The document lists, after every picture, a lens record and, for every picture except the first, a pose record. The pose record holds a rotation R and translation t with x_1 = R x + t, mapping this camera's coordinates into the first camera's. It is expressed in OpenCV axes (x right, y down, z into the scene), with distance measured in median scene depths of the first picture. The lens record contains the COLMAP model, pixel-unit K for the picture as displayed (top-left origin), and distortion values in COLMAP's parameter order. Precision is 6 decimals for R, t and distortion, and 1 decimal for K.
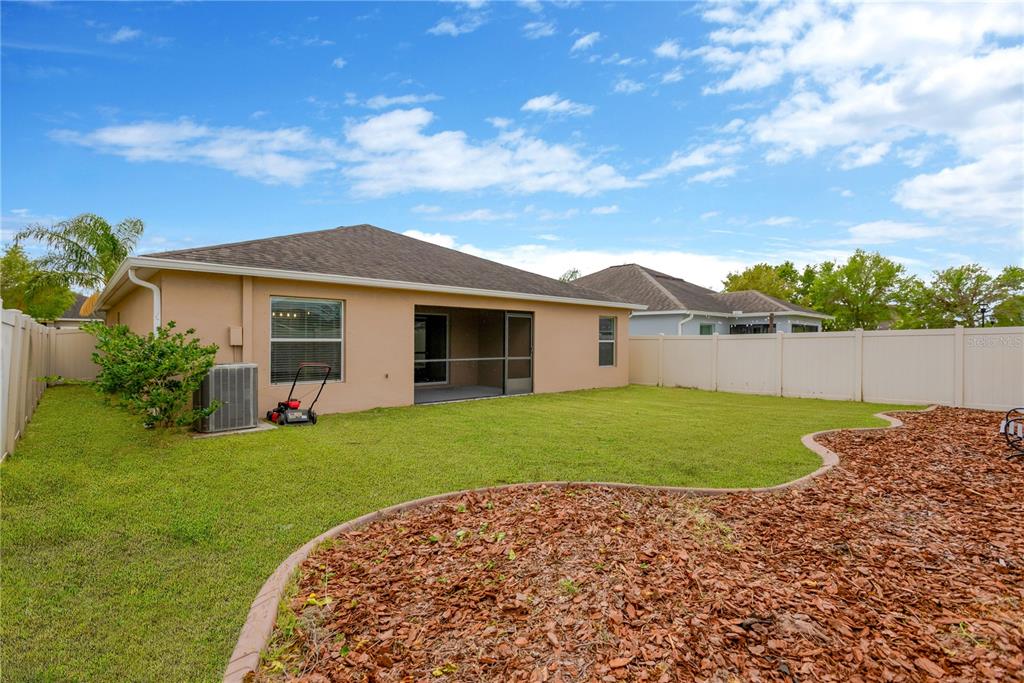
lens RADIAL K [[480.0, 0, 511.3], [0, 480.0, 342.2], [0, 0, 1]] dist [0.010267, 0.000496]
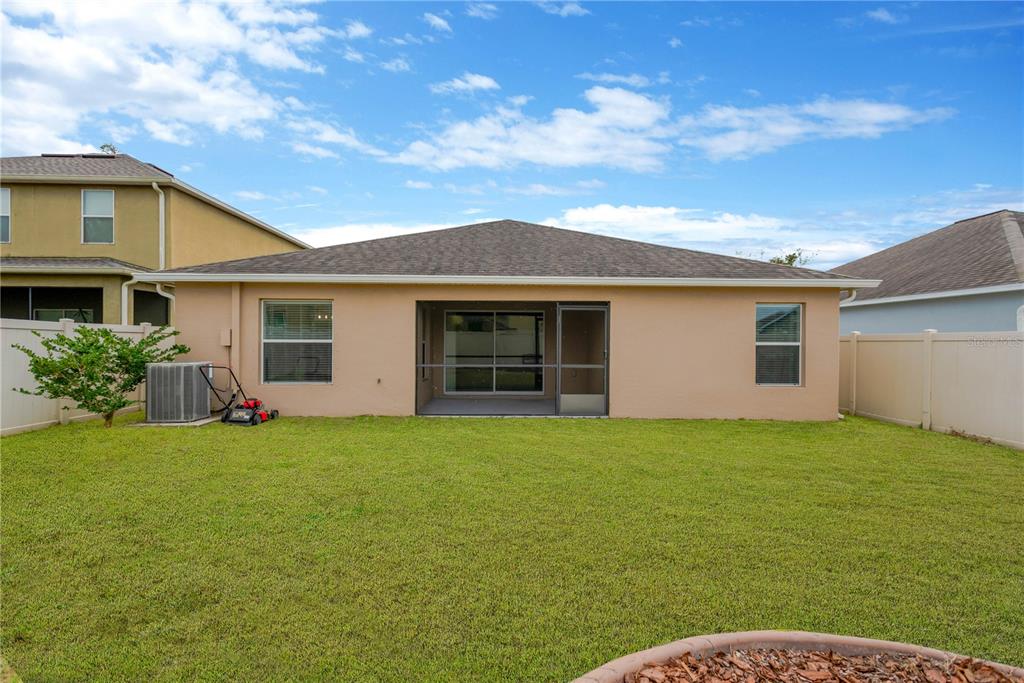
lens RADIAL K [[480.0, 0, 511.8], [0, 480.0, 344.1], [0, 0, 1]] dist [0.010267, 0.000496]
pose [[0.755717, 0.002106, -0.654895, 0.439380], [-0.004852, 0.999985, -0.002382, 0.001609], [0.654880, 0.004978, 0.755716, 0.403921]]
